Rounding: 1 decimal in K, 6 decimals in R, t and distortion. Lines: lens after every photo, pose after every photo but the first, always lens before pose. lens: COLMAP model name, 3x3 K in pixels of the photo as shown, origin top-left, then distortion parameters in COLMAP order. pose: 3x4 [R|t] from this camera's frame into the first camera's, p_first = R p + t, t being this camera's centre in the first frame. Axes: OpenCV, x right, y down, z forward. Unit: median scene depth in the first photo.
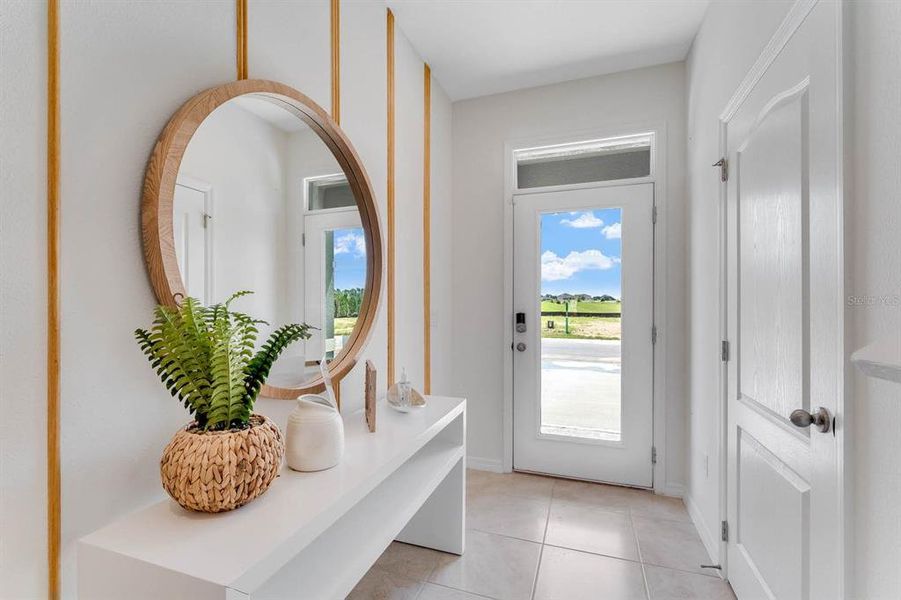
lens RADIAL K [[400.6, 0, 450.0], [0, 400.6, 306.5], [0, 0, 1]] dist [-0.000553, -0.000073]
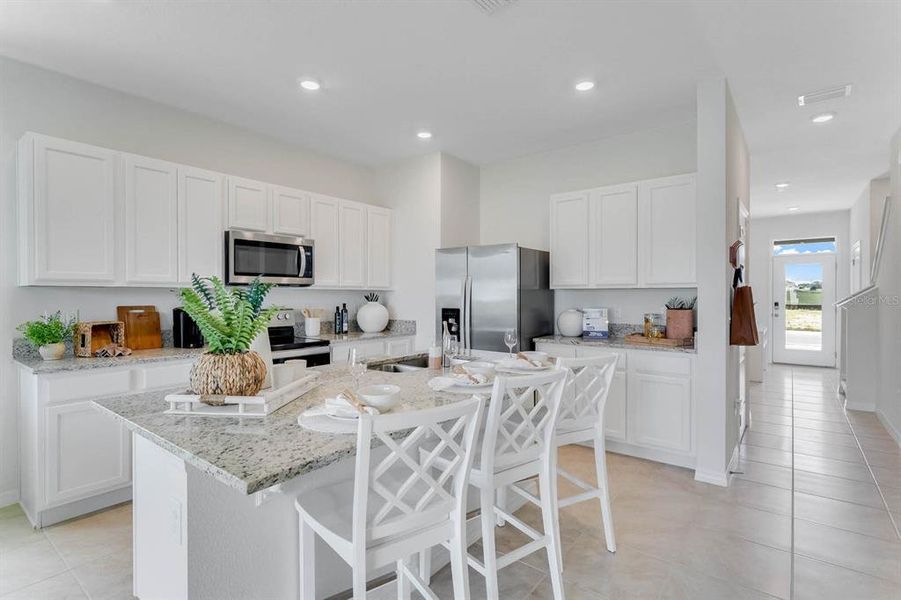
lens RADIAL K [[444.5, 0, 450.5], [0, 444.5, 300.0], [0, 0, 1]] dist [-0.003601, -0.000758]
pose [[0.948654, 0.000291, -0.316316, -0.916350], [0.002083, 0.999972, 0.007167, -0.022399], [0.316309, -0.007458, 0.948627, -2.393423]]
